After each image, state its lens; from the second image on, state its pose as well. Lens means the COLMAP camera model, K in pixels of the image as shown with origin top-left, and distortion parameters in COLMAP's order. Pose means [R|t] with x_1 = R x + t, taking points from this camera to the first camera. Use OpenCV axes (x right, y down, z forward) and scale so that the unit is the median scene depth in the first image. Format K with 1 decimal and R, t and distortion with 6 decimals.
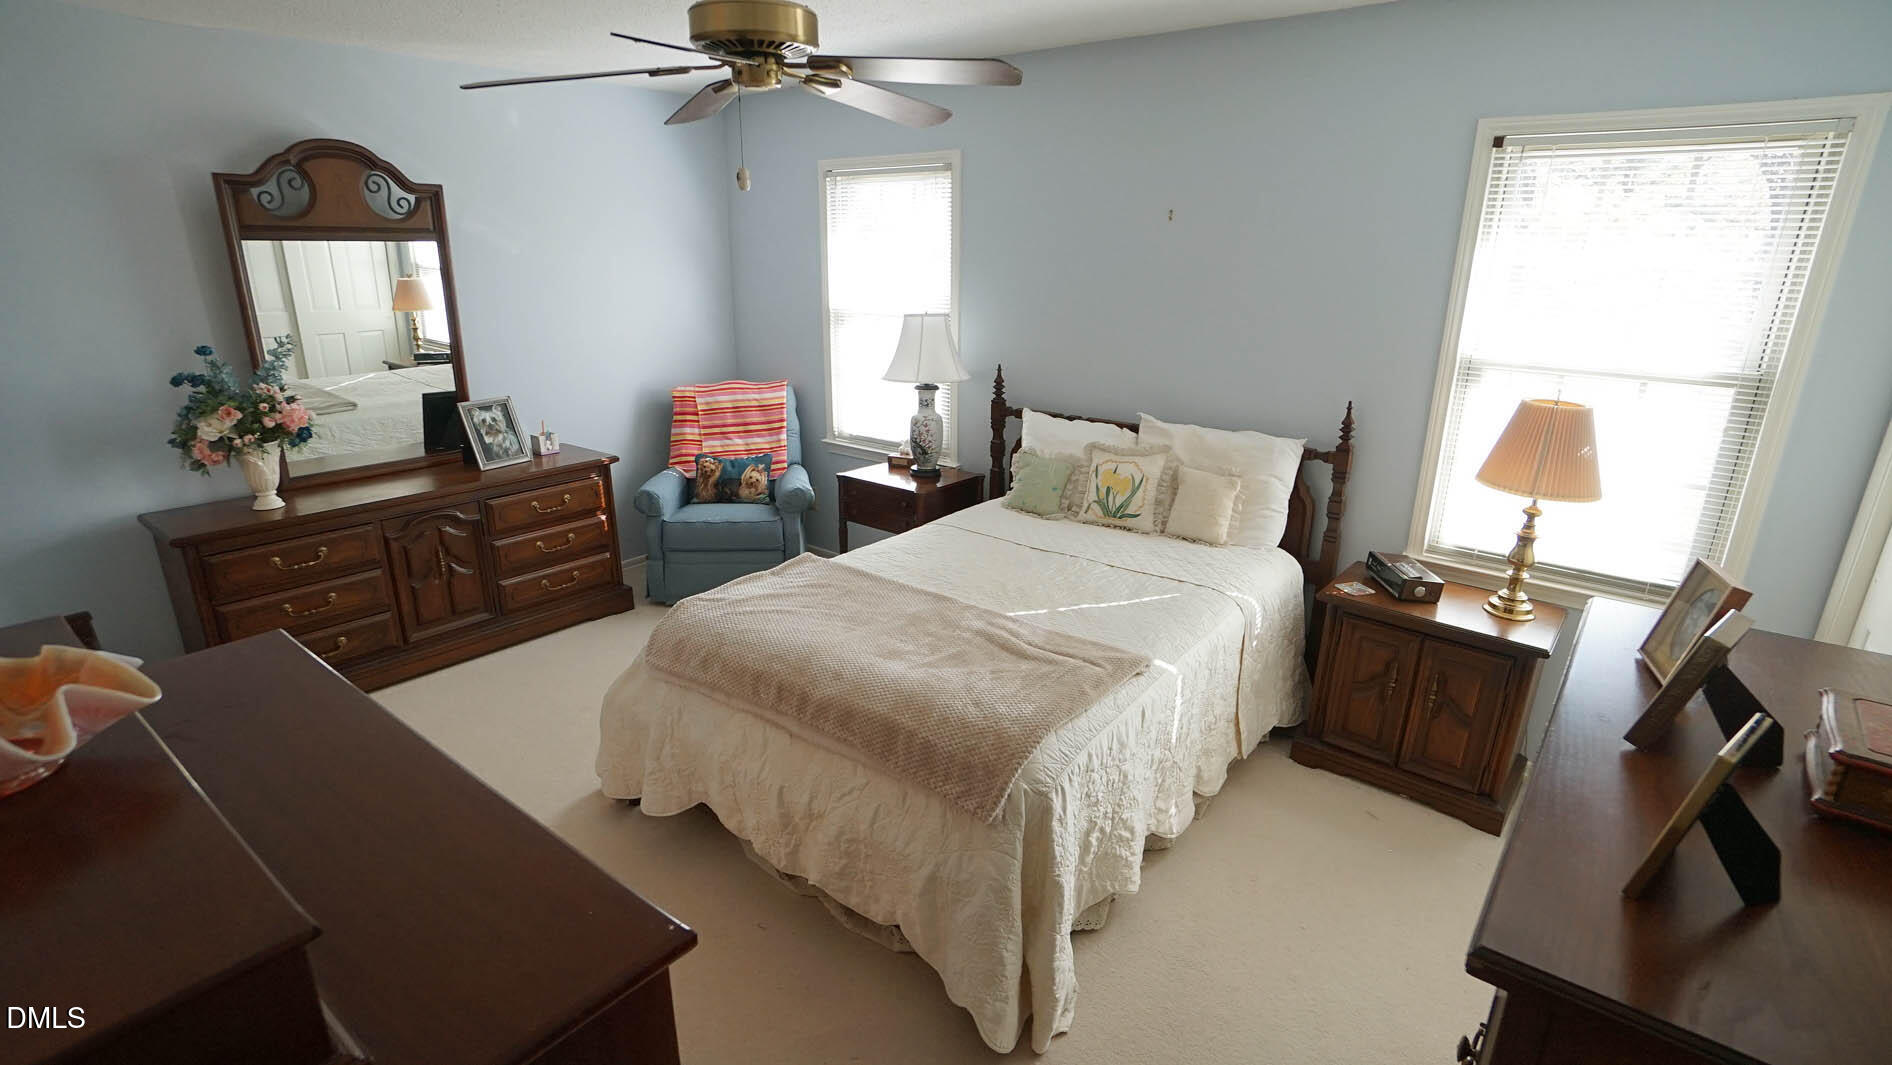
lens RADIAL K [[888.0, 0, 939.8], [0, 888.0, 532.2], [0, 0, 1]] dist [-0.038017, 0.016448]
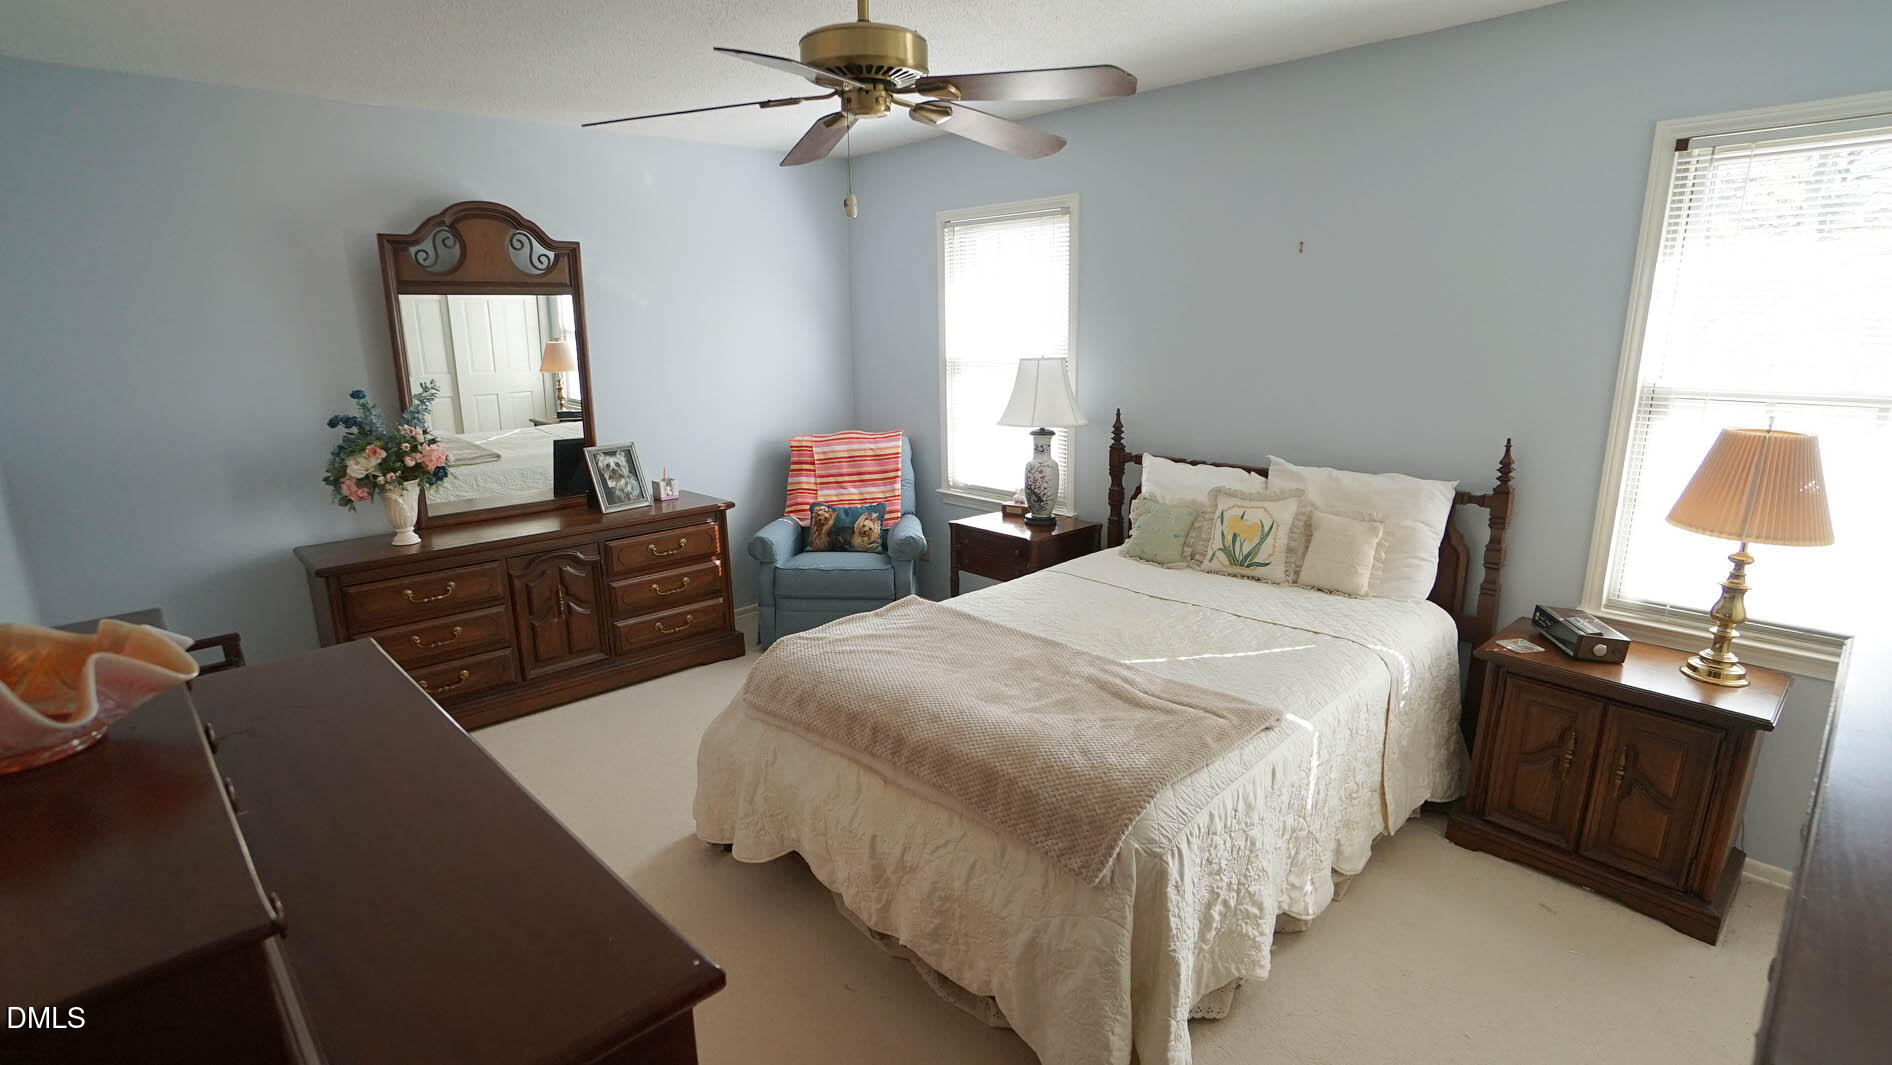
lens RADIAL K [[888.0, 0, 946.4], [0, 888.0, 537.6], [0, 0, 1]] dist [-0.038017, 0.016448]
pose [[0.991396, 0.010598, -0.130469, 0.009888], [-0.019733, 0.997427, -0.068919, 0.021487], [0.129403, 0.070900, 0.989054, 0.036557]]
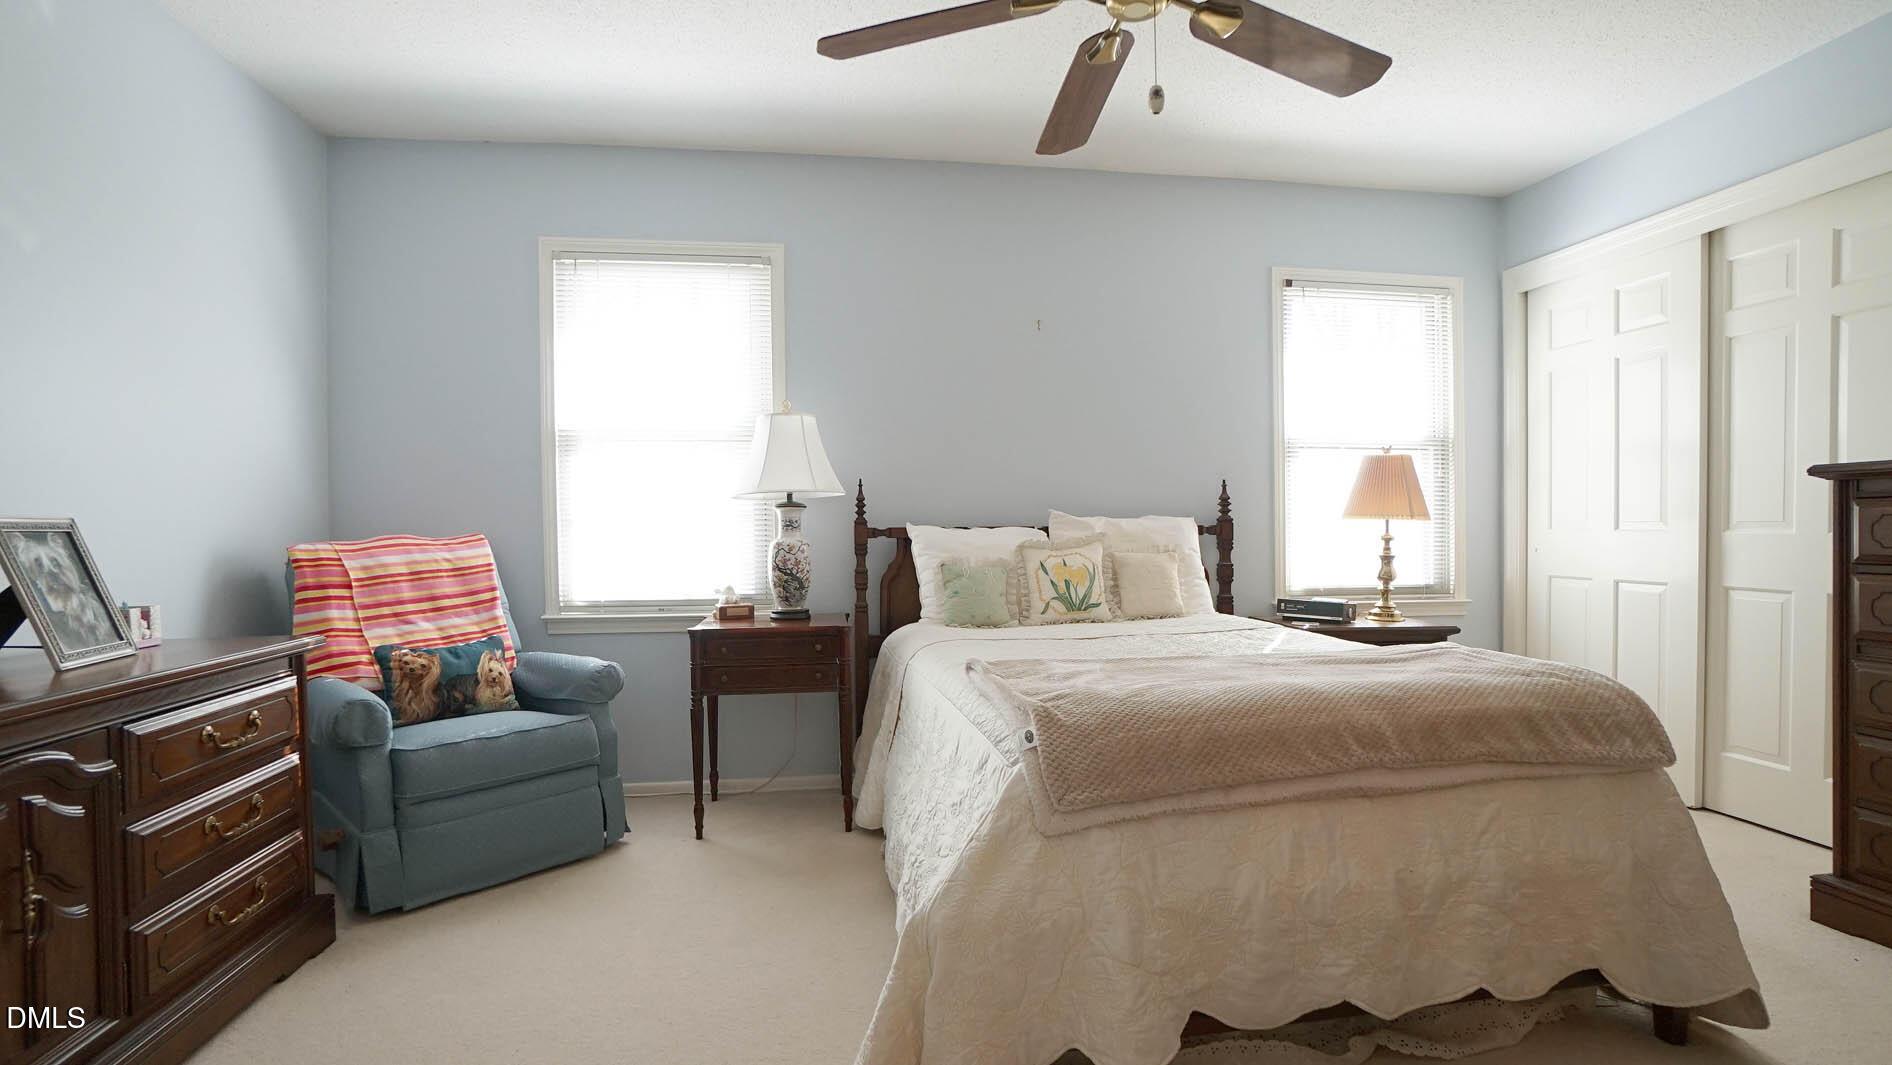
lens RADIAL K [[888.0, 0, 938.1], [0, 888.0, 533.9], [0, 0, 1]] dist [-0.038017, 0.016448]
pose [[0.686788, -0.022686, 0.726503, -0.540512], [0.233128, 0.953583, -0.190607, 0.046357], [-0.688457, 0.300275, 0.660198, 0.419377]]
